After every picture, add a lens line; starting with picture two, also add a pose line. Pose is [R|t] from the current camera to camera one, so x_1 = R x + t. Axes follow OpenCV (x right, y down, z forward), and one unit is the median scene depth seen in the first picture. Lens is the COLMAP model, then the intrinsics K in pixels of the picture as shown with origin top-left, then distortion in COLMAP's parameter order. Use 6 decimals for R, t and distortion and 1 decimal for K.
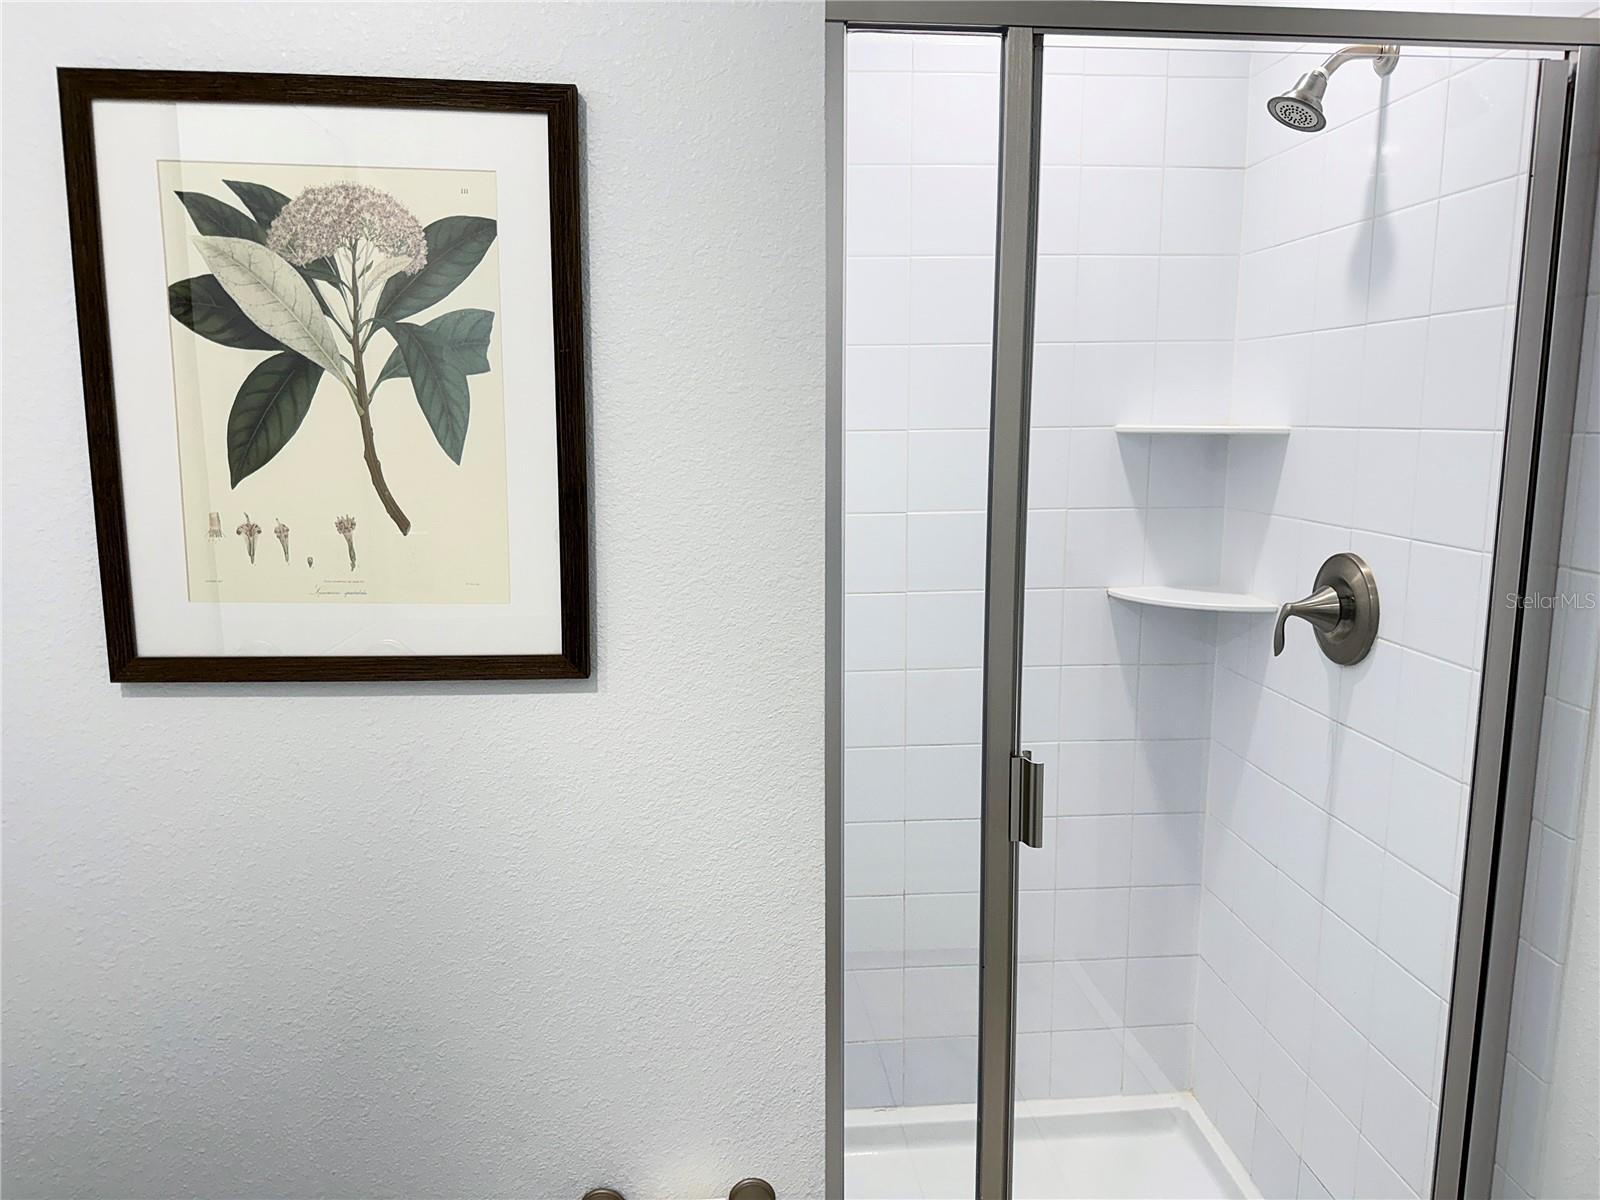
lens RADIAL K [[1156.9, 0, 800.7], [0, 1156.9, 599.3], [0, 0, 1]] dist [-0.001718, -0.005767]
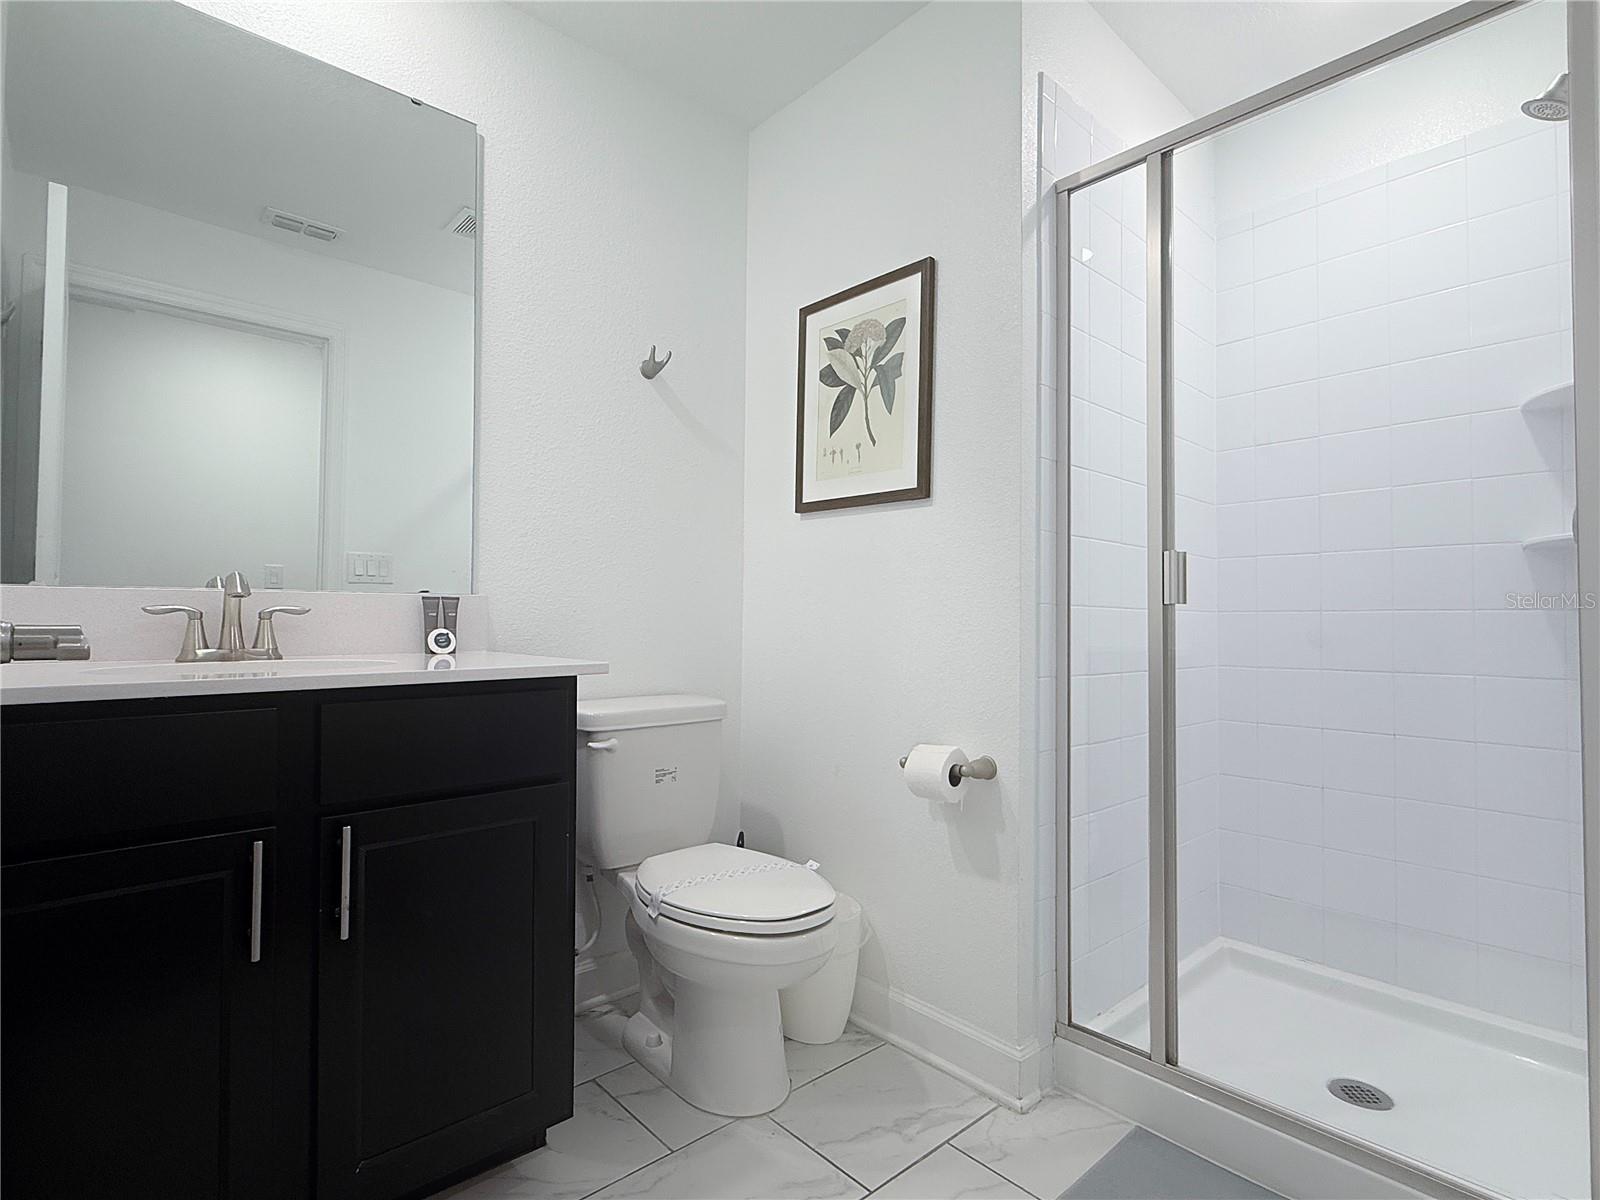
lens RADIAL K [[797.7, 0, 800.2], [0, 797.7, 591.1], [0, 0, 1]] dist [0.006579, 0.001667]
pose [[0.612260, -0.014084, -0.790531, 0.969962], [-0.132848, 0.983794, -0.120417, 0.505352], [0.779416, 0.178747, 0.600467, -0.131799]]
